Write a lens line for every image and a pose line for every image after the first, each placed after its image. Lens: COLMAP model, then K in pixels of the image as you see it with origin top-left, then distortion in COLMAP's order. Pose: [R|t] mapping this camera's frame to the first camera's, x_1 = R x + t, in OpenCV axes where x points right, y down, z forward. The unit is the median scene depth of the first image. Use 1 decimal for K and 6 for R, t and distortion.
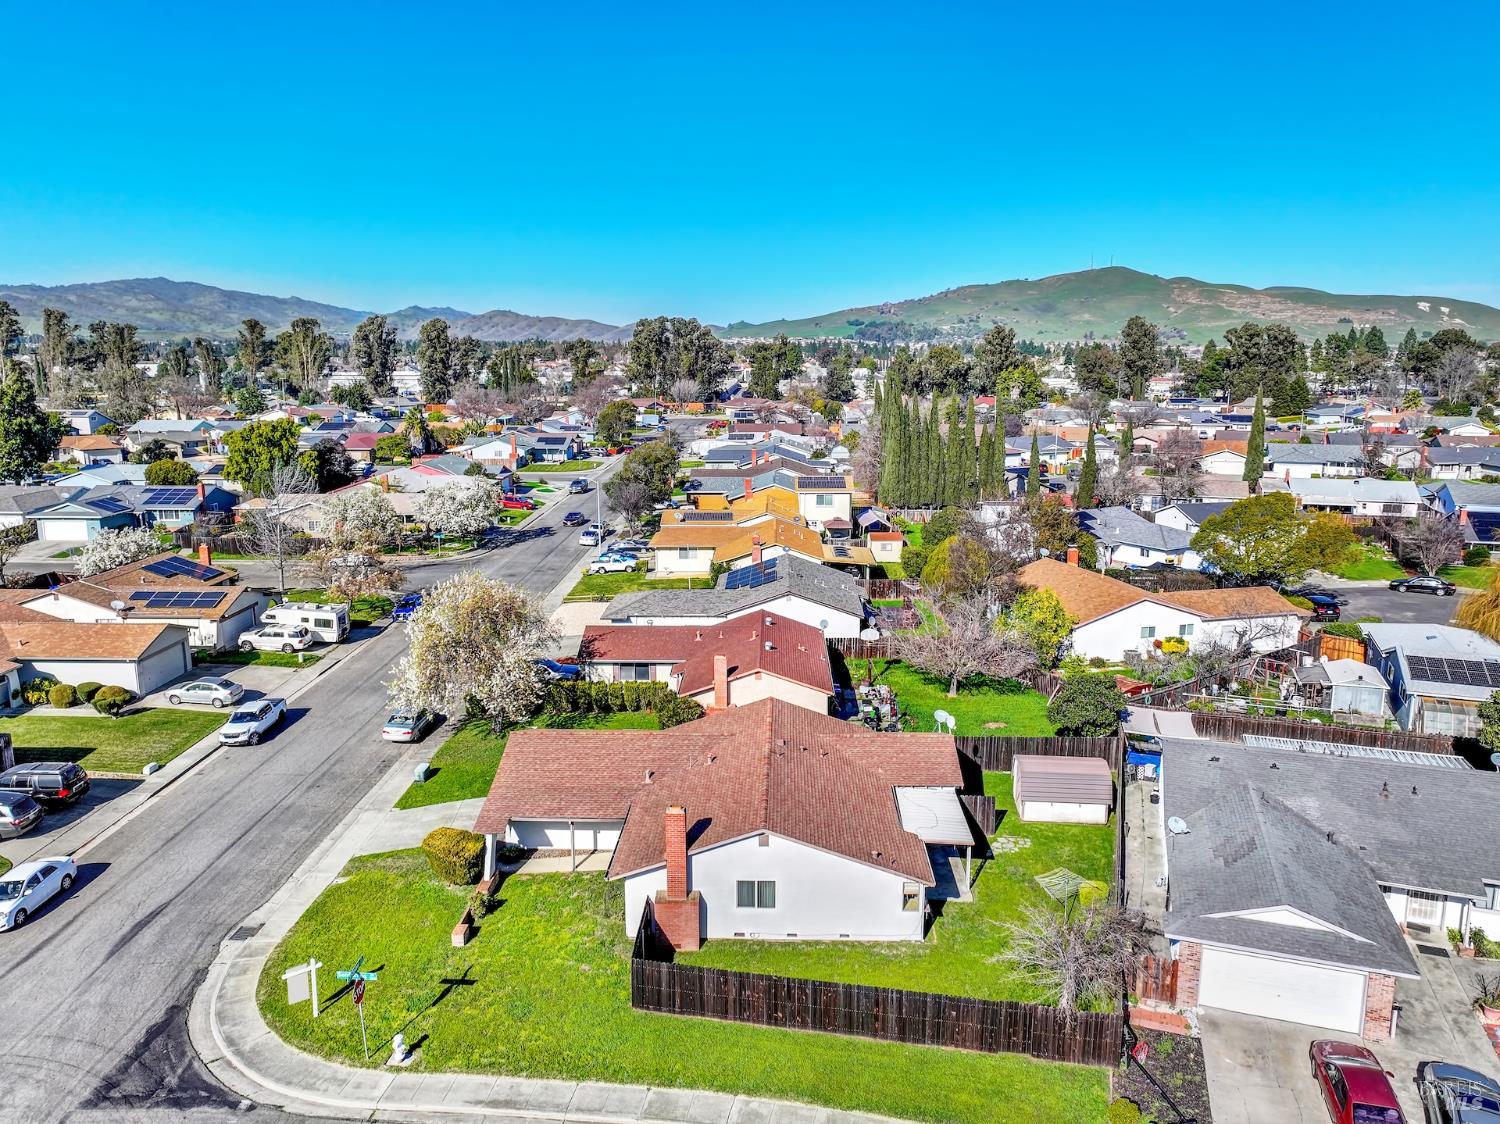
lens RADIAL K [[1046.9, 0, 752.4], [0, 1046.9, 566.7], [0, 0, 1]] dist [0.000652, 0.012228]
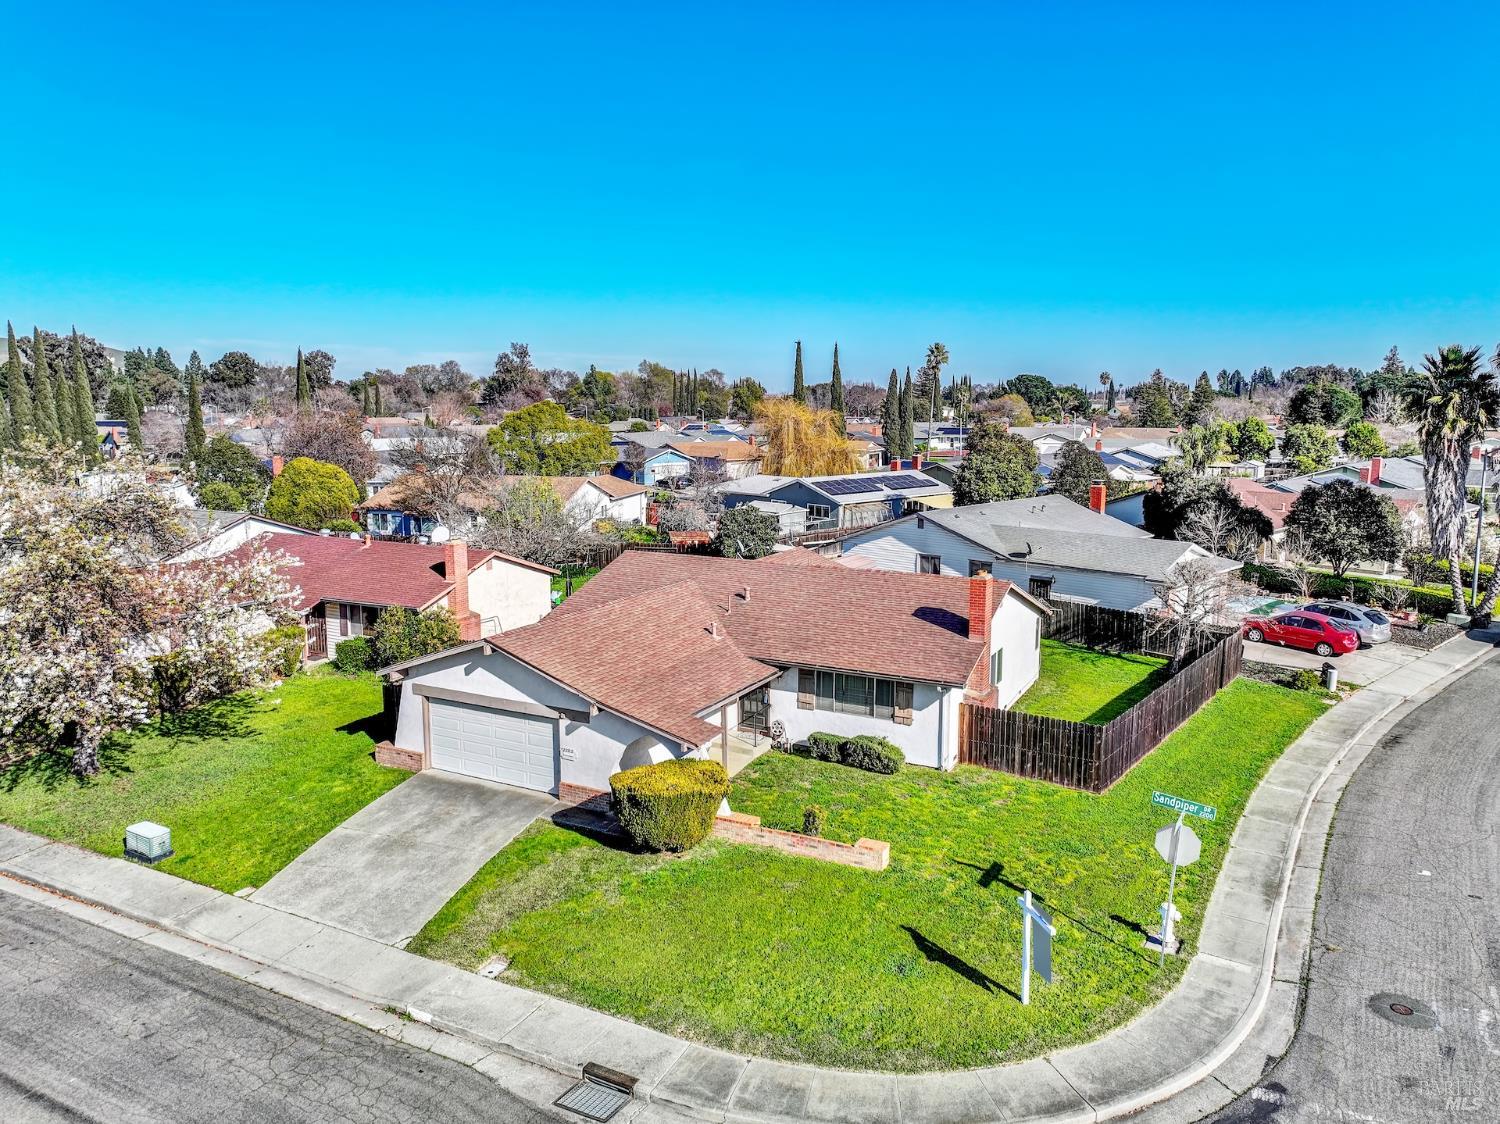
lens RADIAL K [[1046.9, 0, 754.6], [0, 1046.9, 564.8], [0, 0, 1]] dist [0.000652, 0.012228]
pose [[0.438709, -0.139562, 0.887726, -0.505995], [0.181032, 0.981339, 0.064814, 0.083676], [-0.880206, 0.132272, 0.455787, 0.467913]]
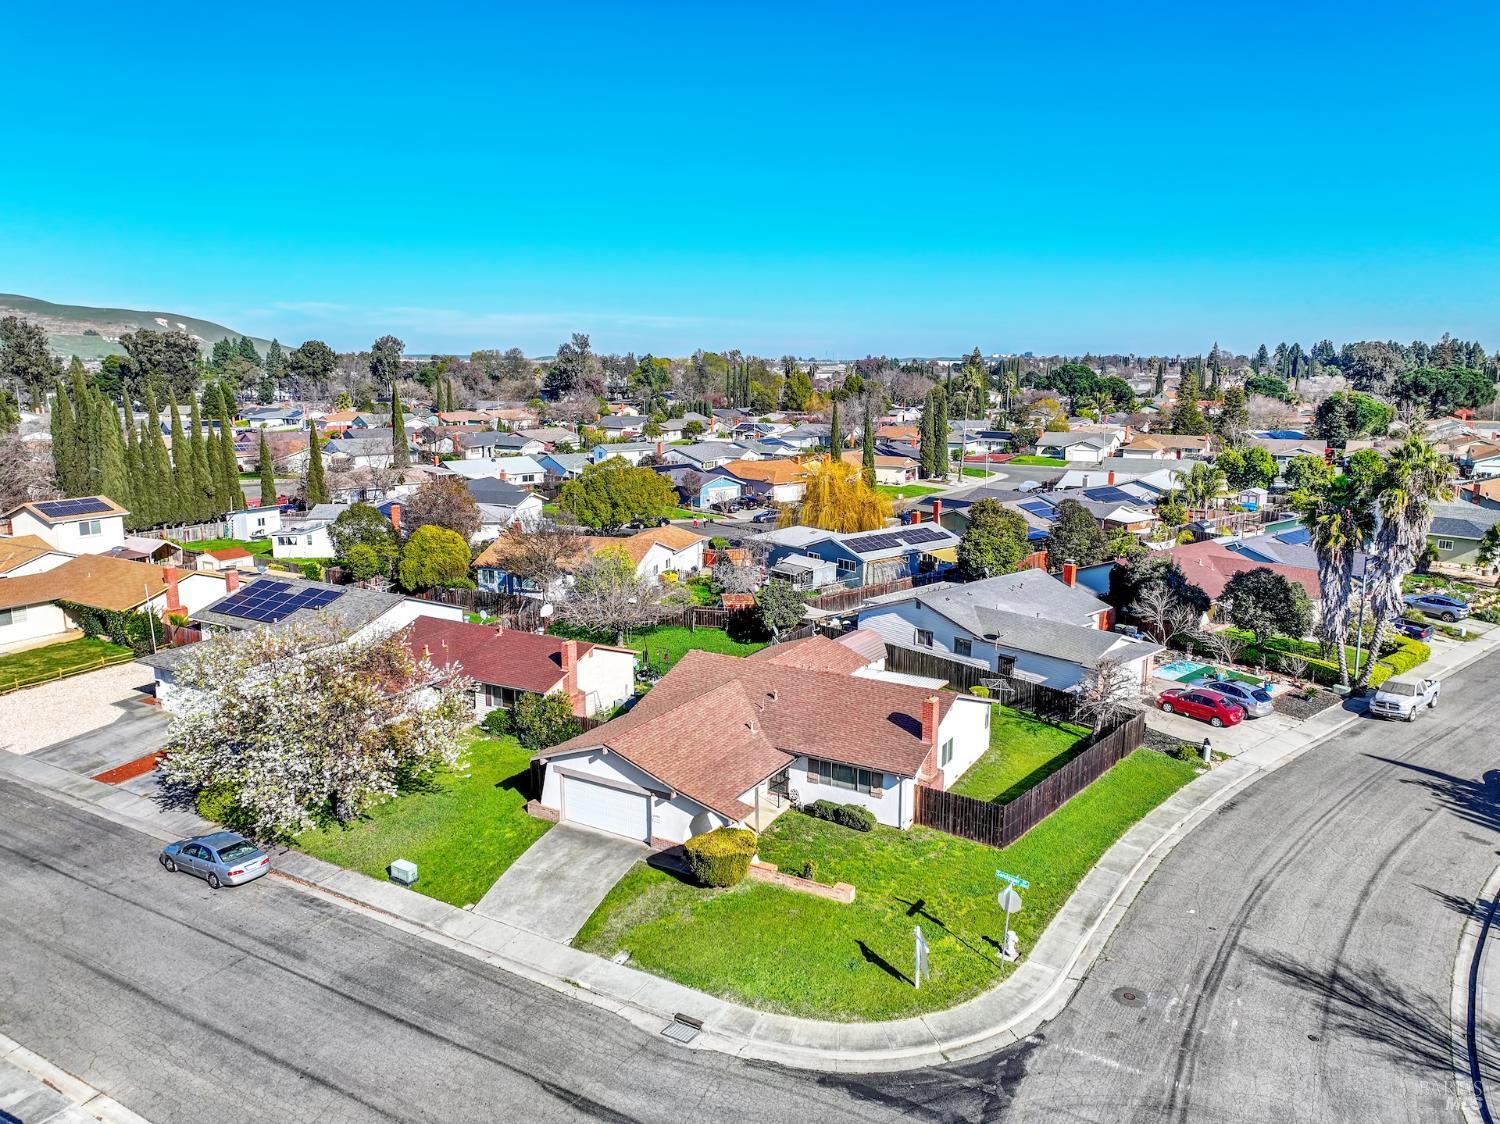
lens RADIAL K [[1046.9, 0, 753.0], [0, 1046.9, 554.9], [0, 0, 1]] dist [0.000652, 0.012228]
pose [[0.484809, -0.158082, 0.860215, -0.689790], [0.178131, 0.980762, 0.079842, -0.034297], [-0.856288, 0.114523, 0.503641, 0.330831]]
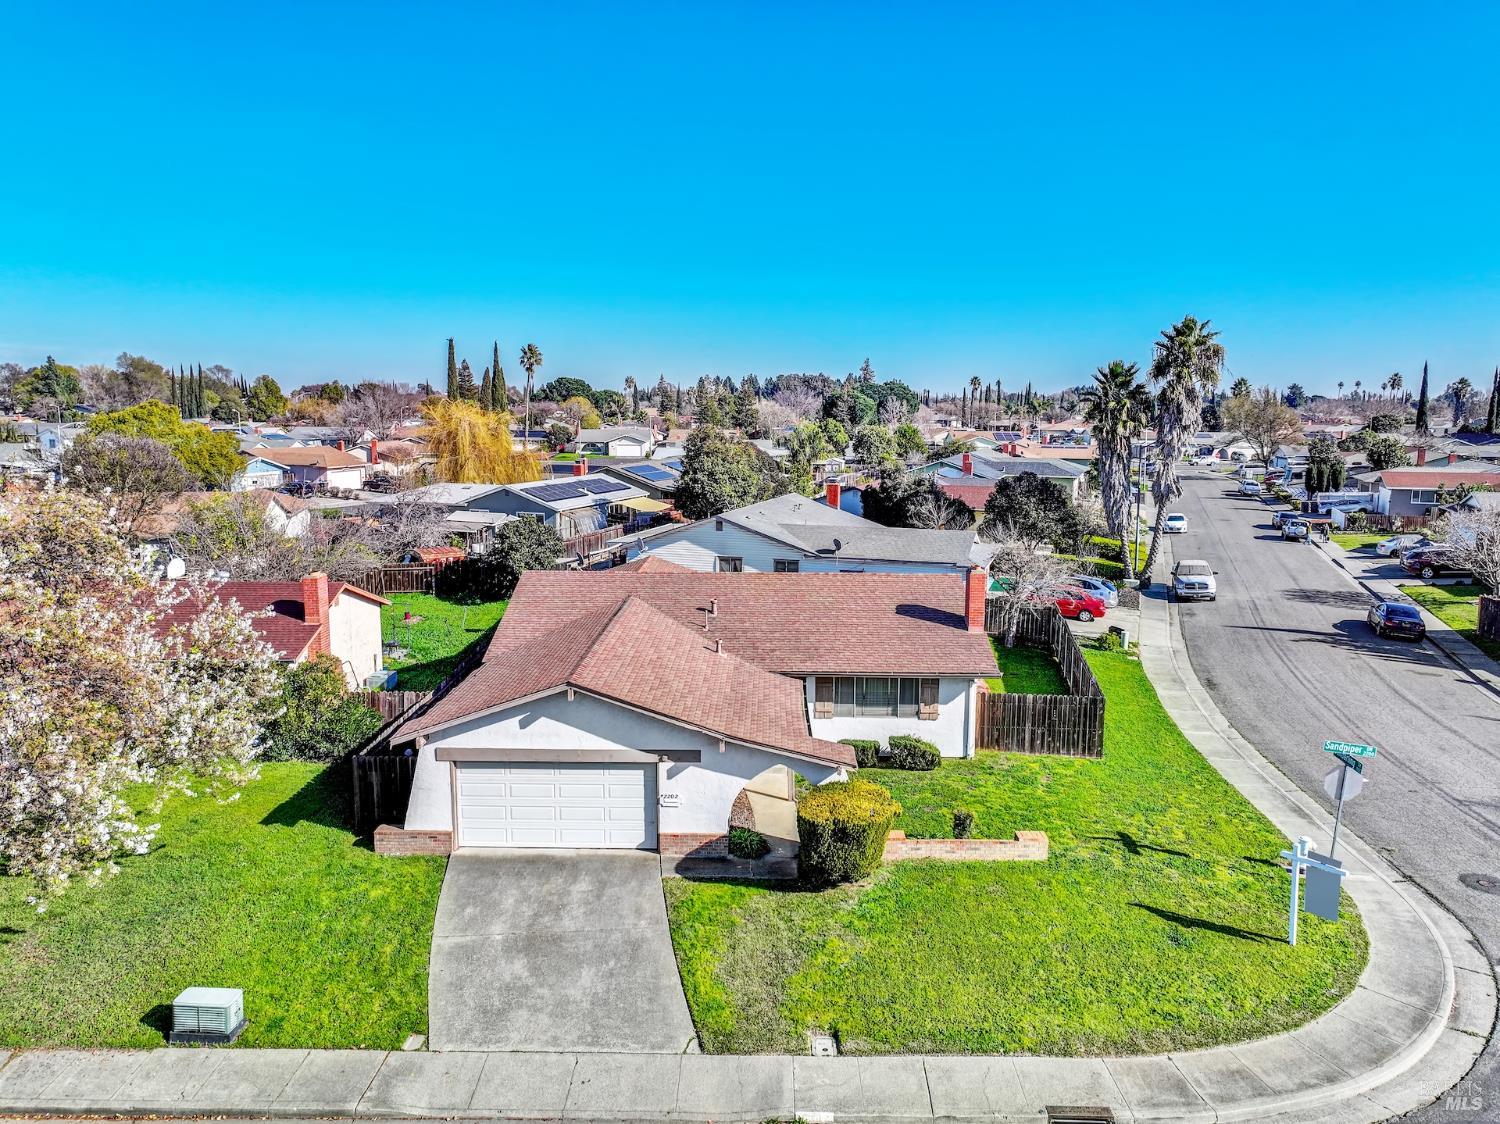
lens RADIAL K [[1046.9, 0, 755.1], [0, 1046.9, 565.9], [0, 0, 1]] dist [0.000652, 0.012228]
pose [[-0.010669, -0.153280, 0.988125, -0.533601], [0.196780, 0.968536, 0.152366, 0.039115], [-0.980390, 0.196069, 0.019829, 0.685996]]
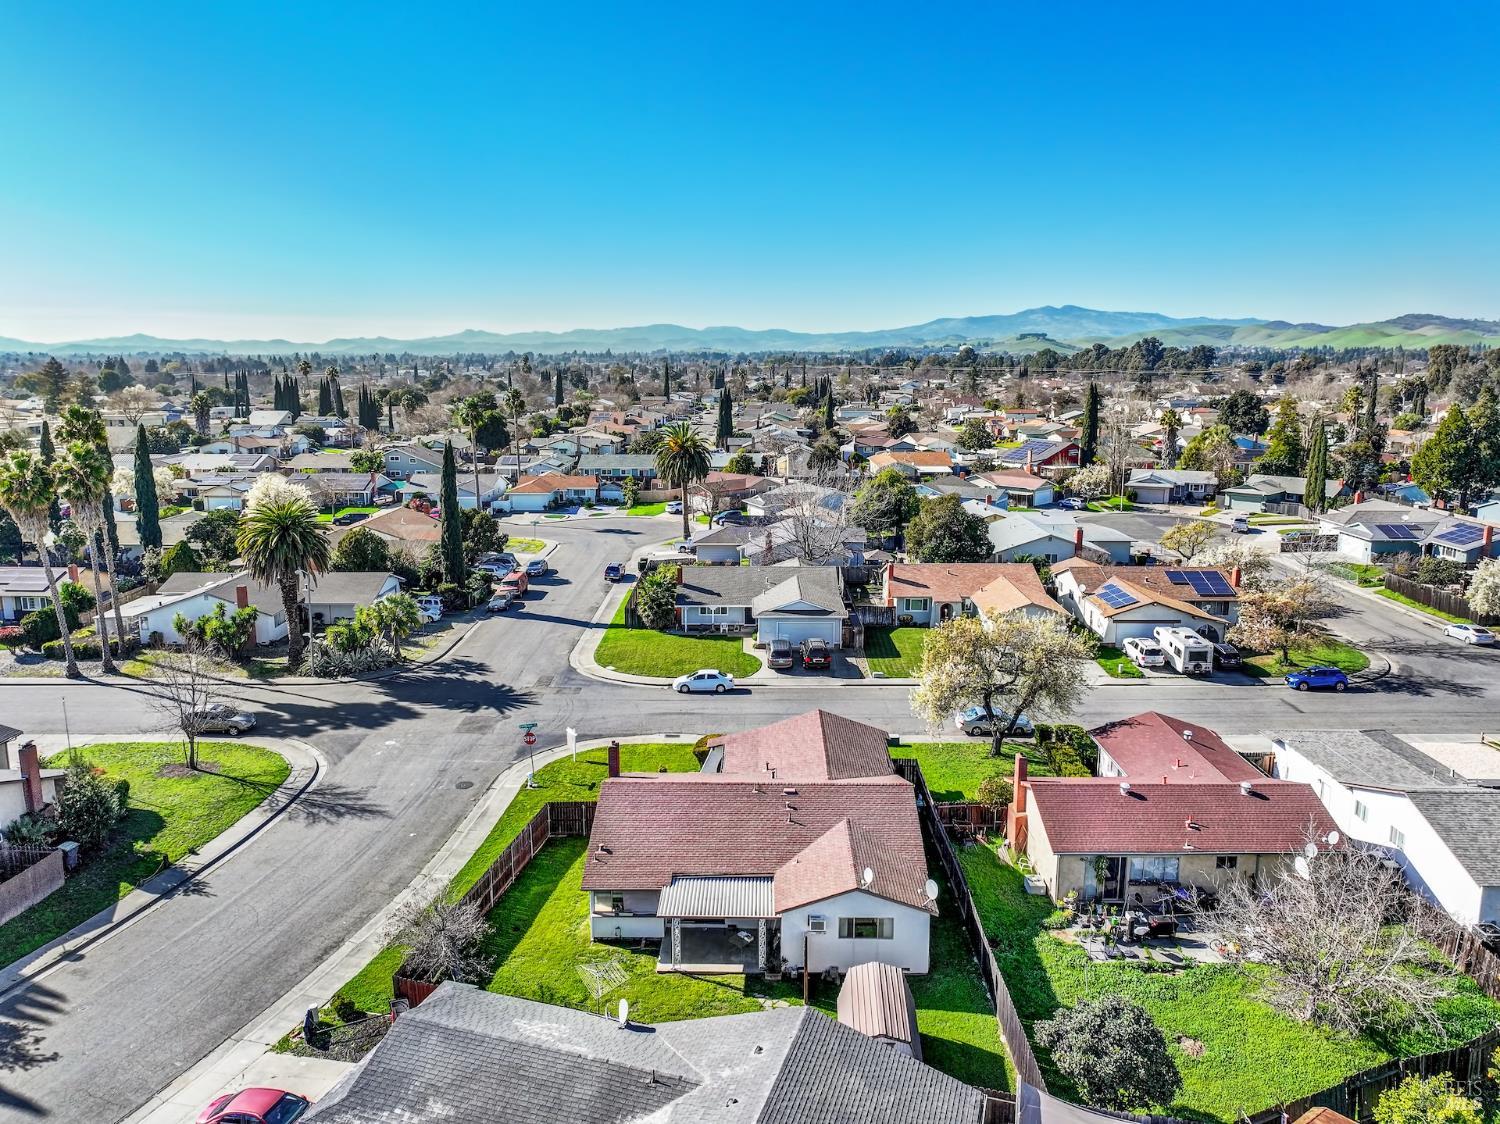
lens RADIAL K [[1046.9, 0, 755.7], [0, 1046.9, 559.9], [0, 0, 1]] dist [0.000652, 0.012228]
pose [[0.017428, 0.190320, -0.981567, 0.736919], [-0.201459, 0.962251, 0.182998, -0.174733], [0.979342, 0.194556, 0.055112, 0.629276]]
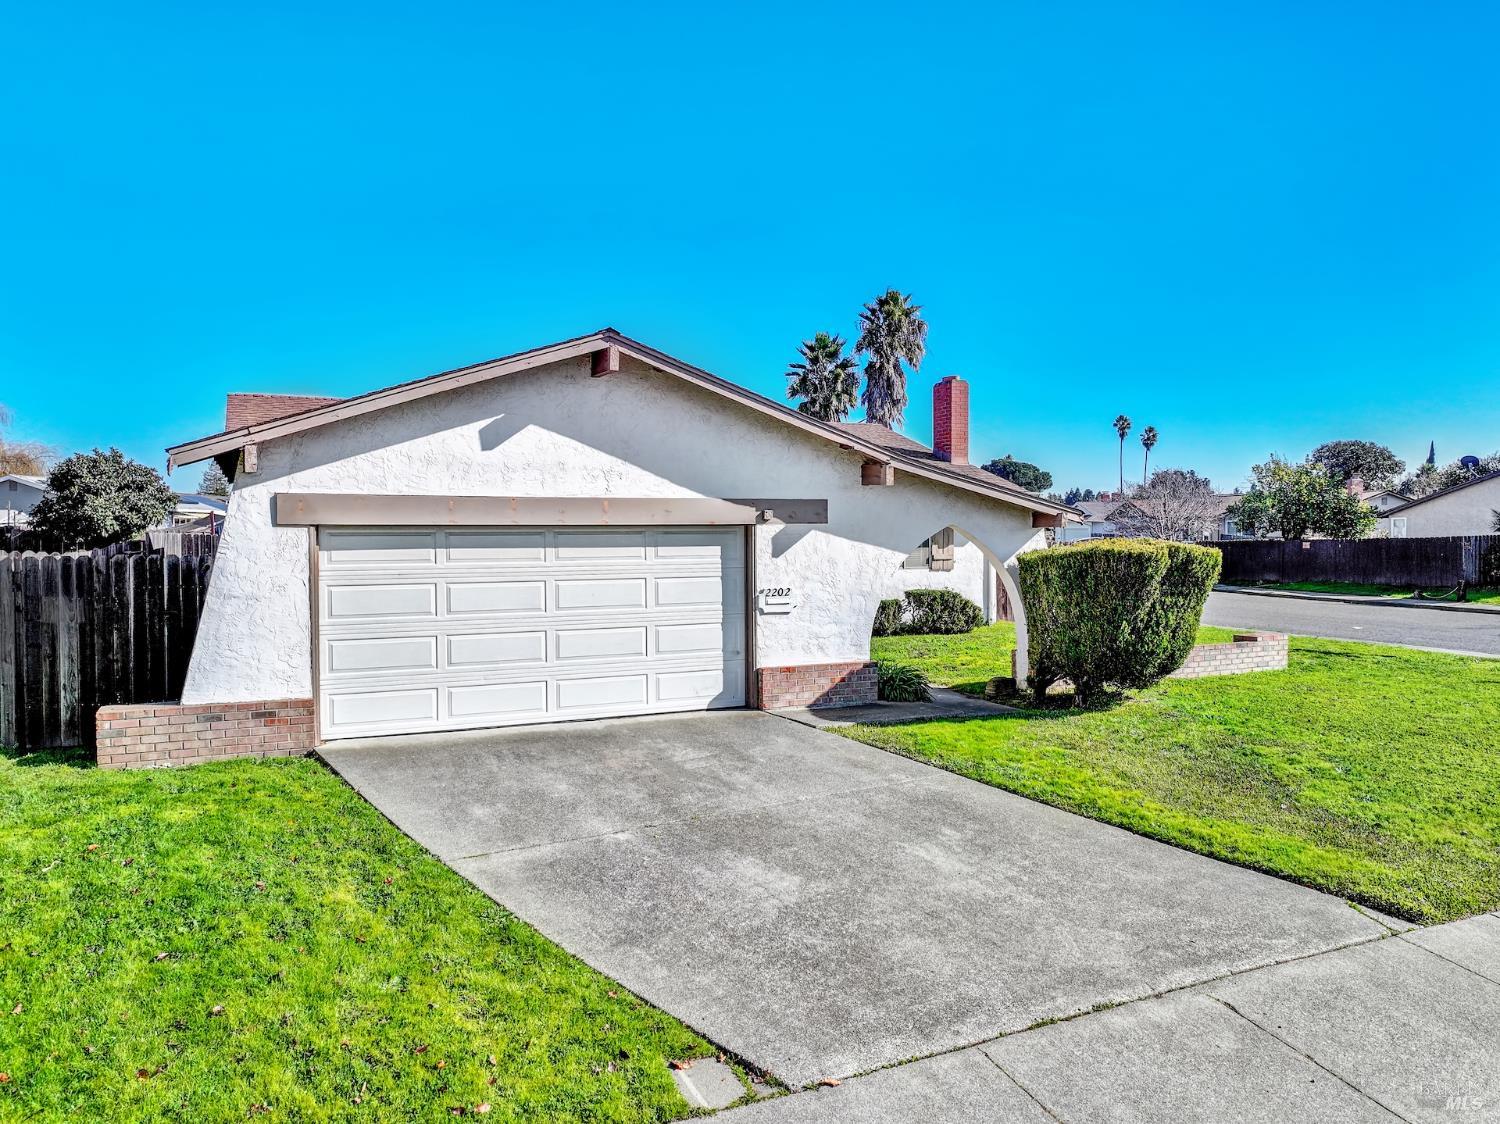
lens RADIAL K [[1046.9, 0, 756.7], [0, 1046.9, 562.0], [0, 0, 1]] dist [0.000652, 0.012228]
pose [[-0.452326, -0.022765, 0.891562, -0.342593], [0.184214, 0.975732, 0.118373, 0.142793], [-0.872620, 0.217781, -0.437155, 0.827847]]
